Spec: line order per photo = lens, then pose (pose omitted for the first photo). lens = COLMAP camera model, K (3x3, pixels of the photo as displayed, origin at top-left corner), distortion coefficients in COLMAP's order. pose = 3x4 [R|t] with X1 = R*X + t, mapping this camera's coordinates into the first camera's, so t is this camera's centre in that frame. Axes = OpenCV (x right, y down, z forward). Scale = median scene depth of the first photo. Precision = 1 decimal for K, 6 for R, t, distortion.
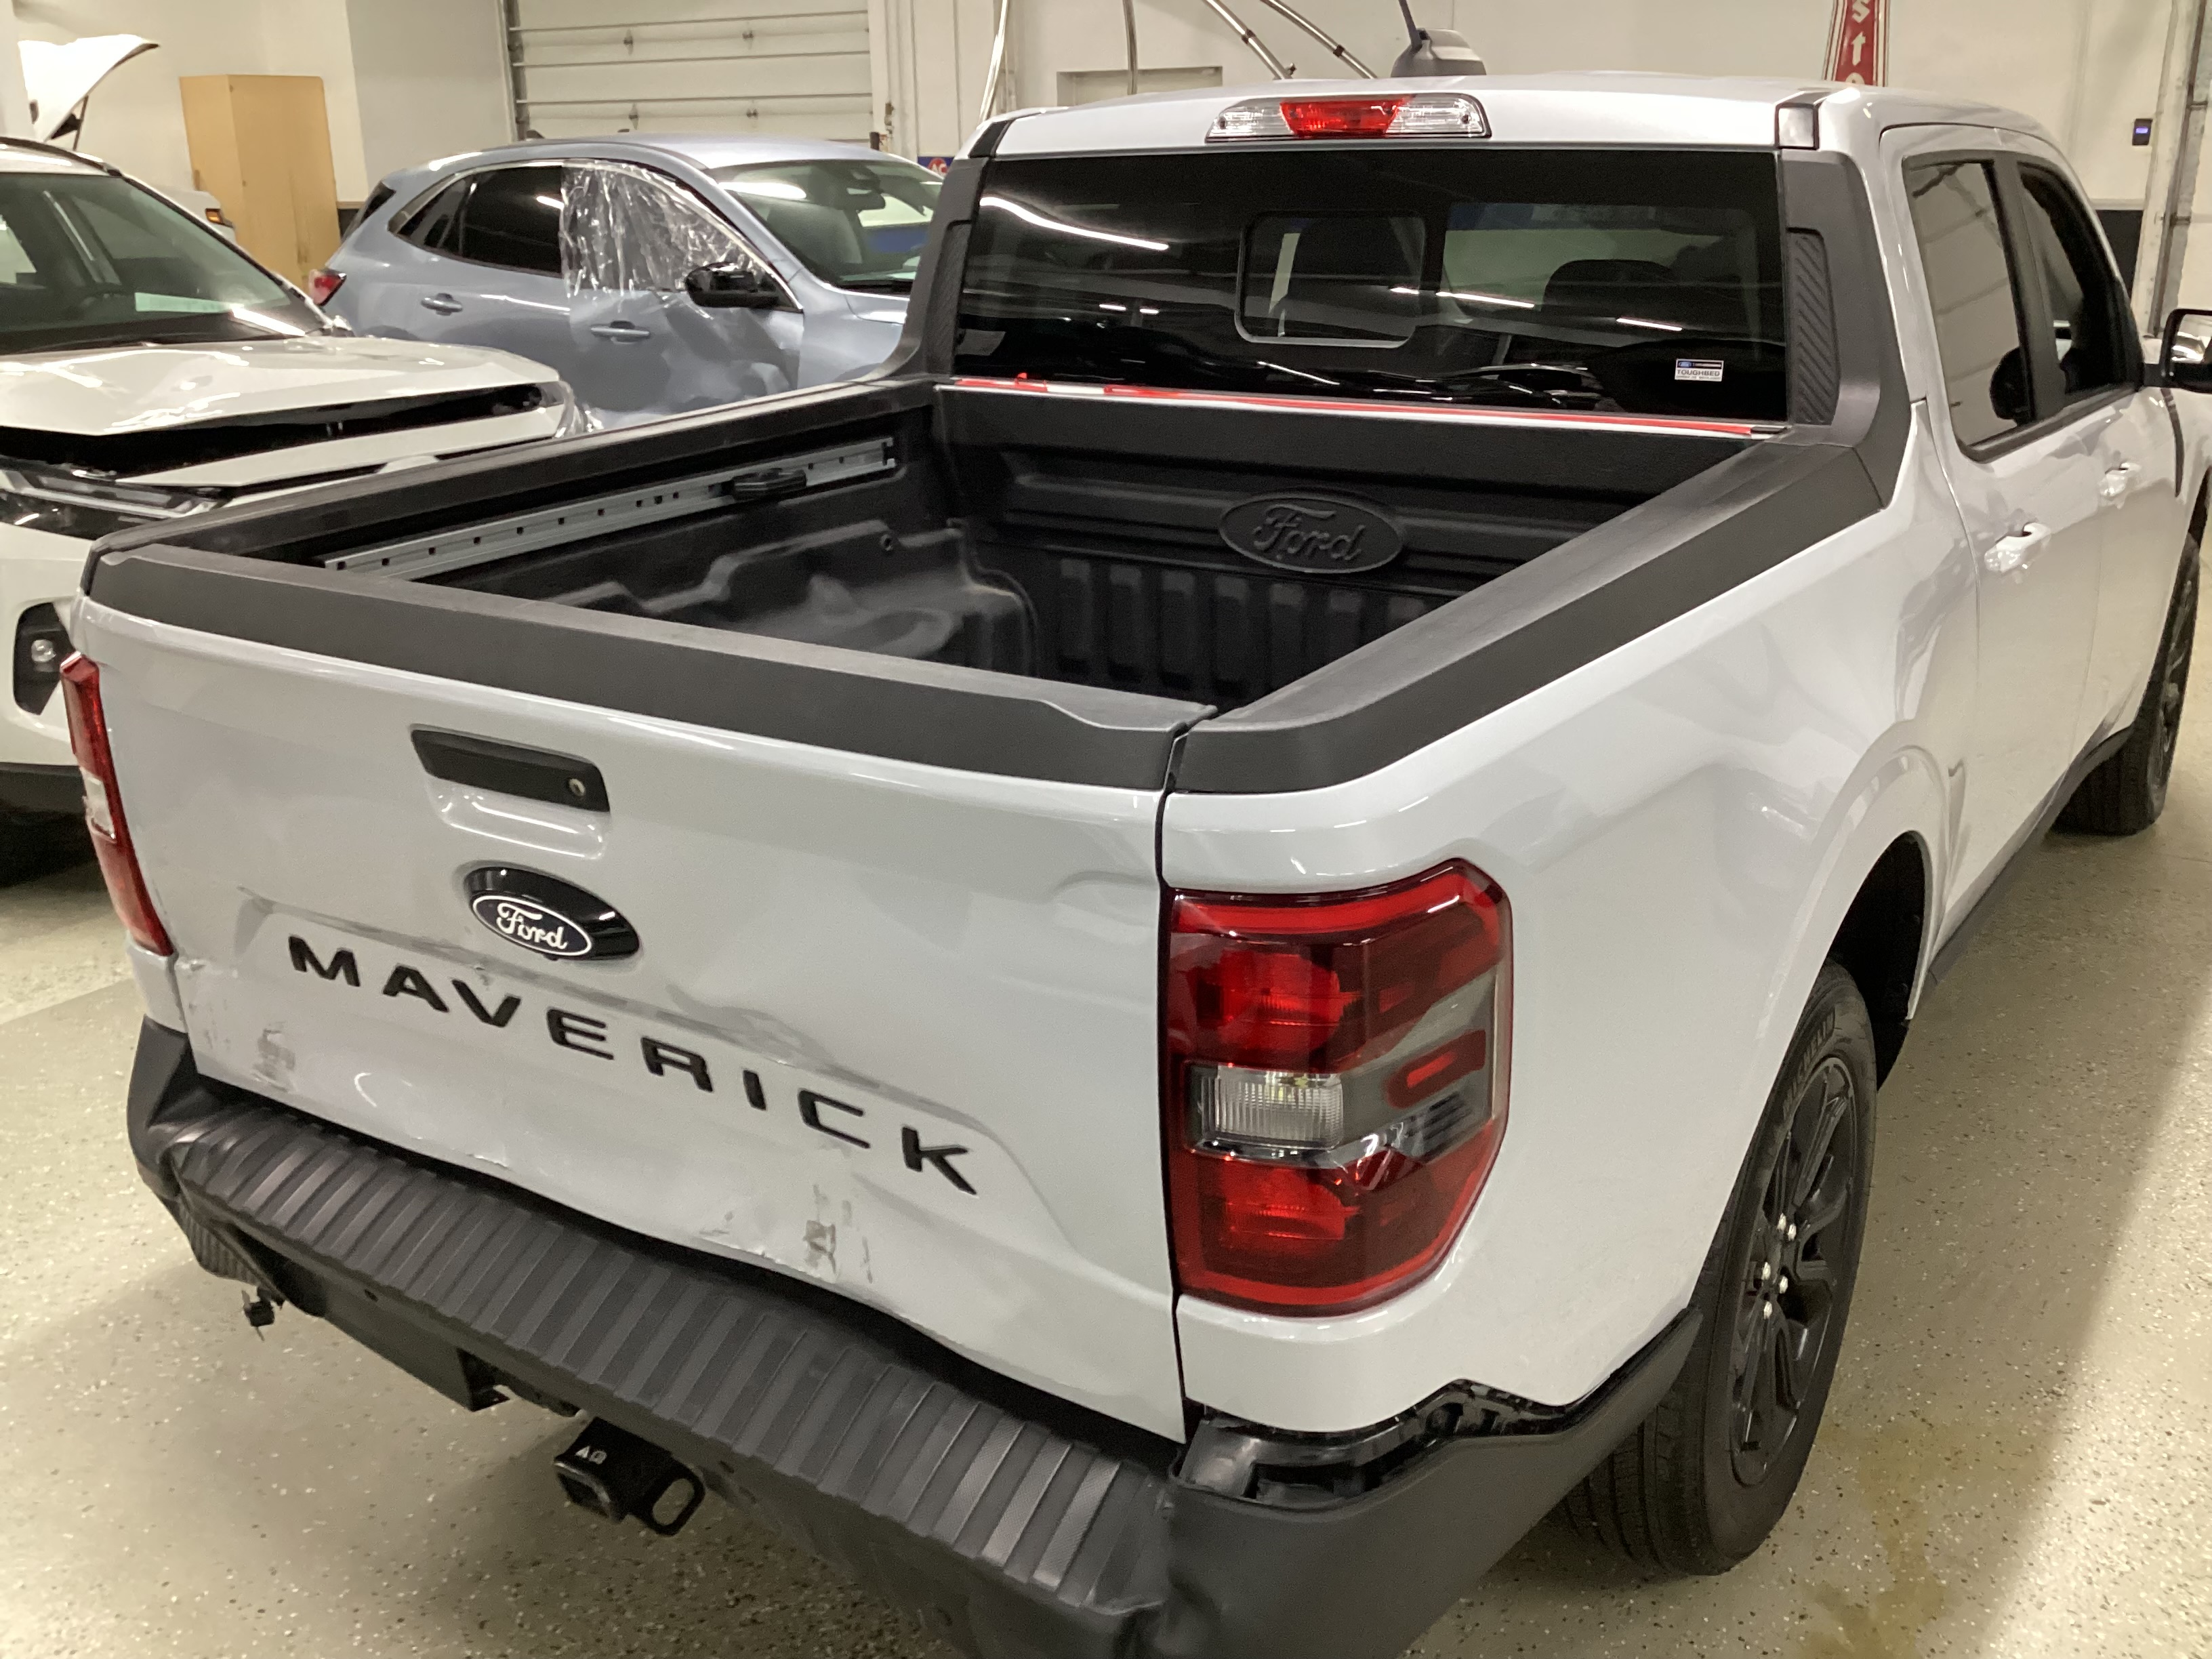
lens RADIAL K [[1988.3, 0, 1107.9], [0, 1988.3, 849.5], [0, 0, 1]] dist [0.073401, -0.102543]
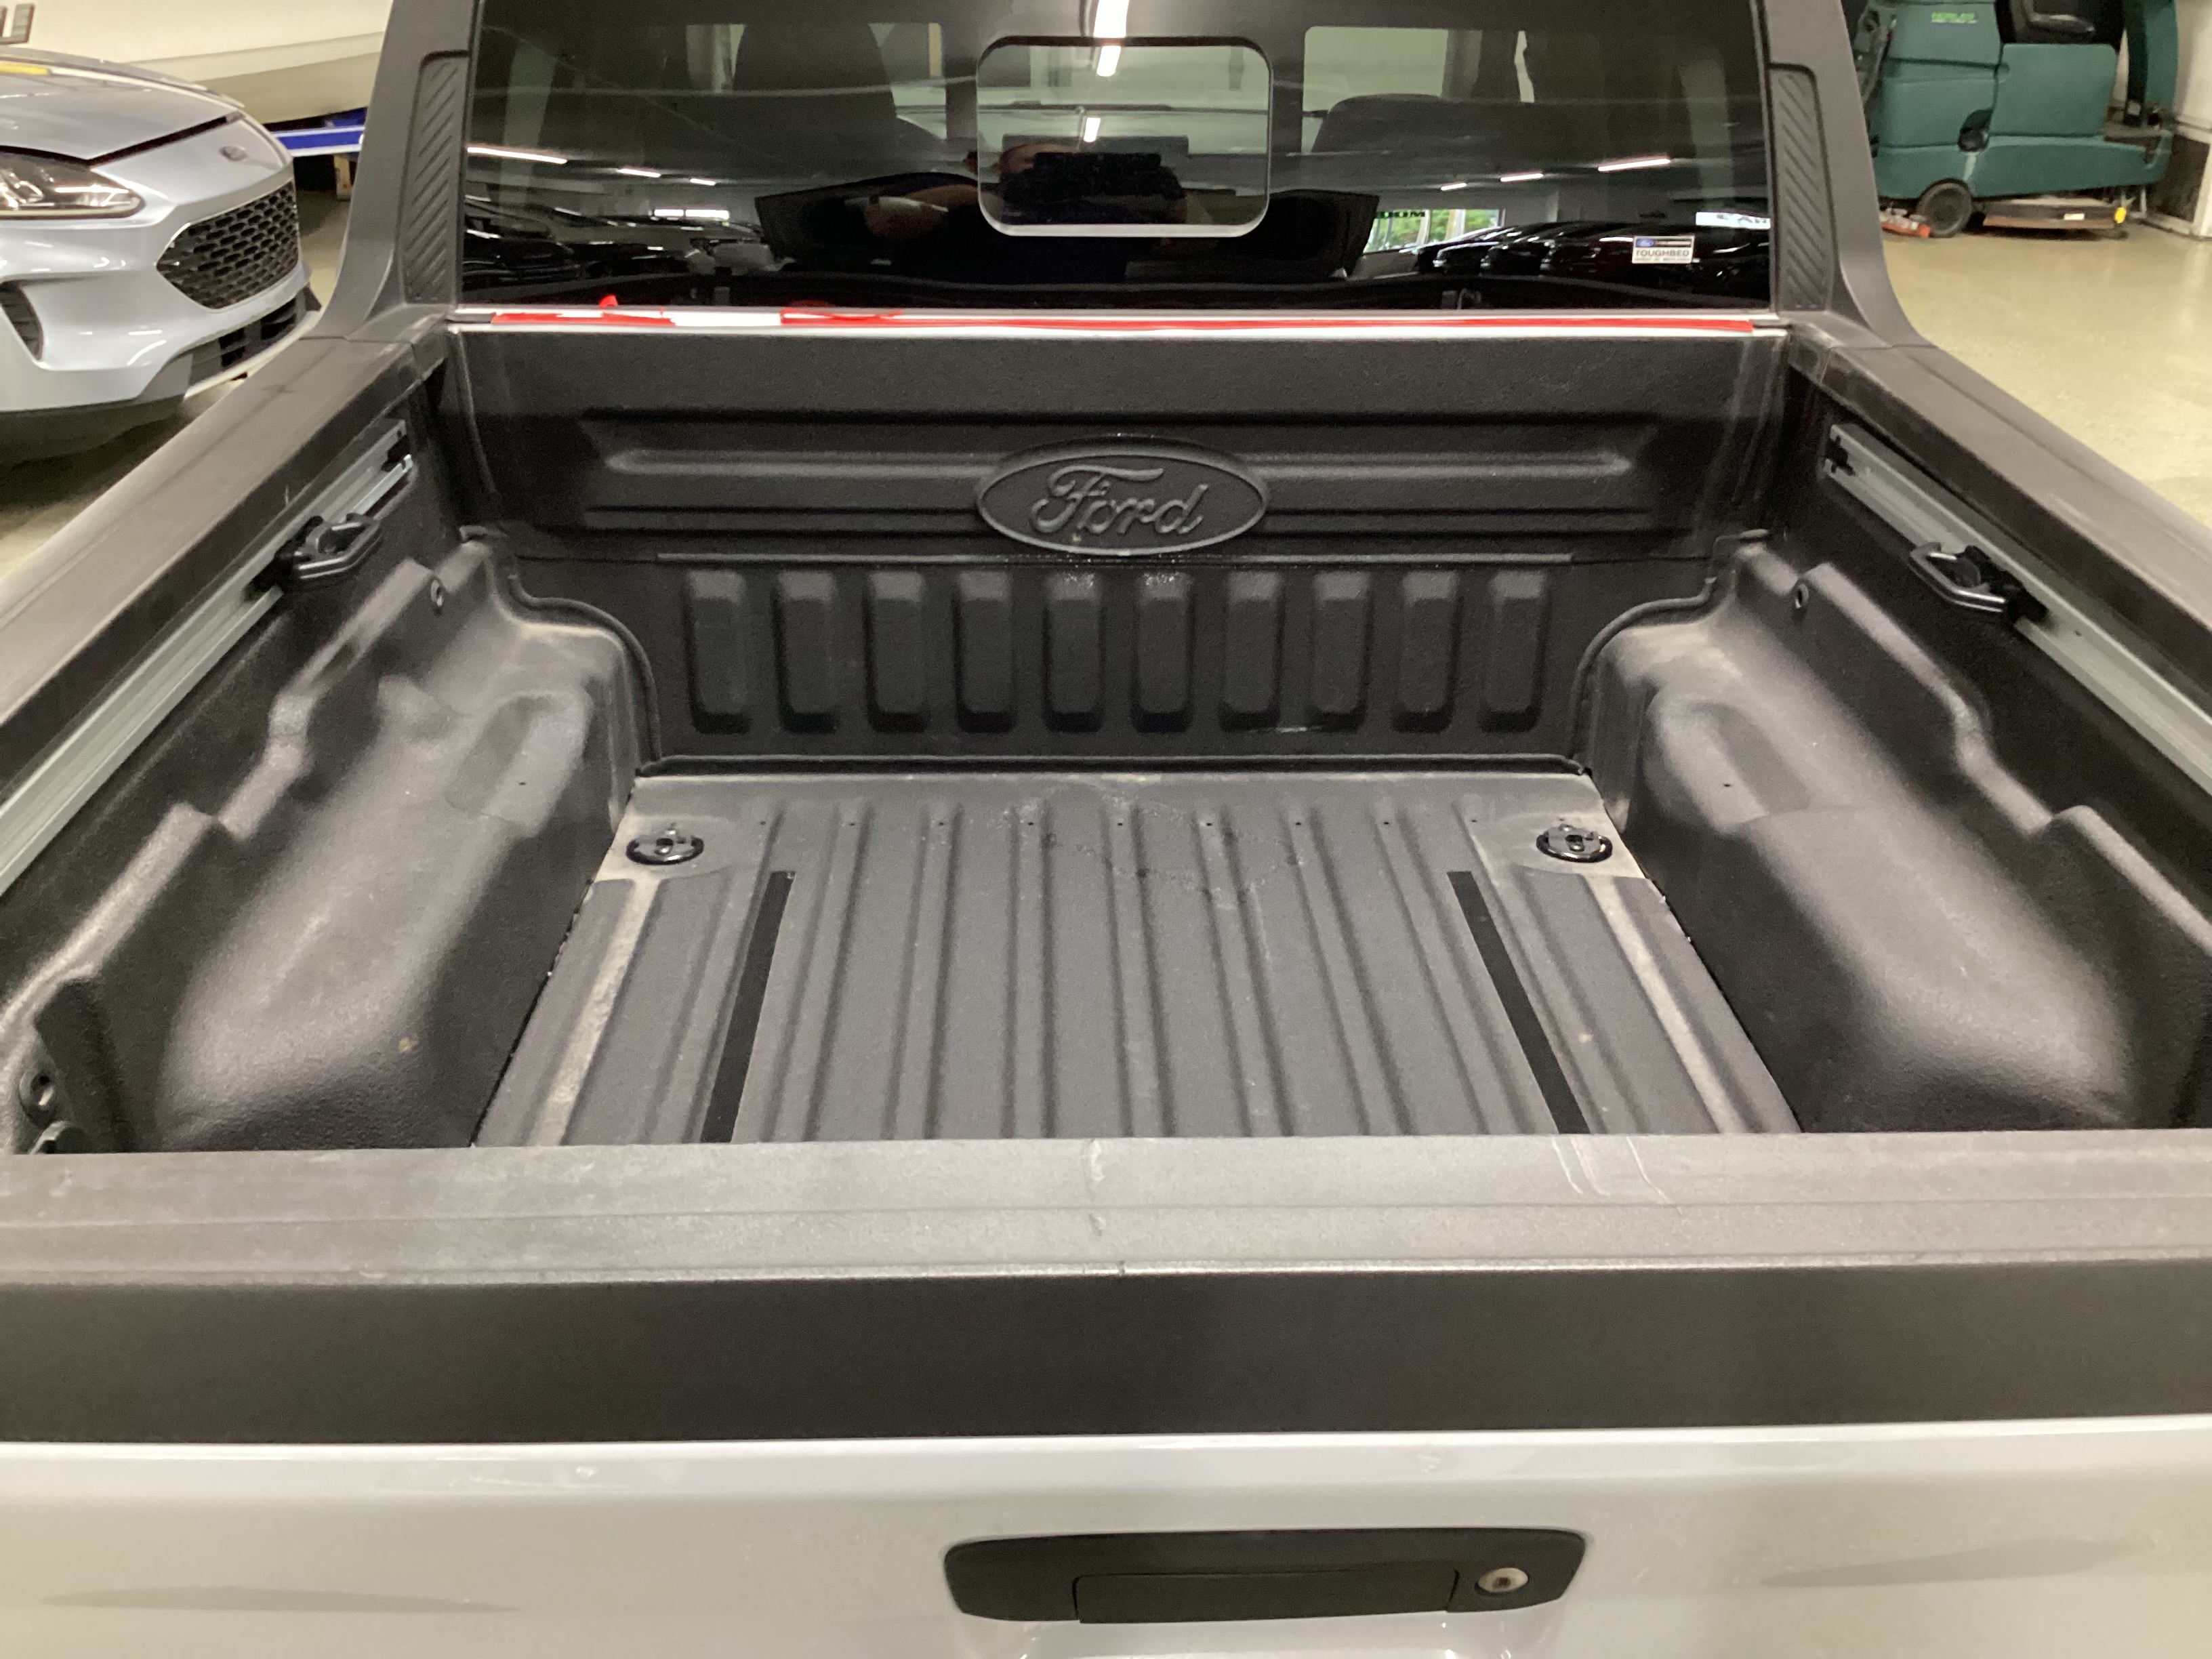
lens RADIAL K [[1996.9, 0, 1103.1], [0, 1996.9, 818.8], [0, 0, 1]] dist [0.059013, -0.021245]
pose [[0.821816, -0.224007, 0.523869, -0.345801], [0.169659, 0.973971, 0.150320, -0.177002], [-0.543906, -0.034656, 0.838430, 0.448144]]
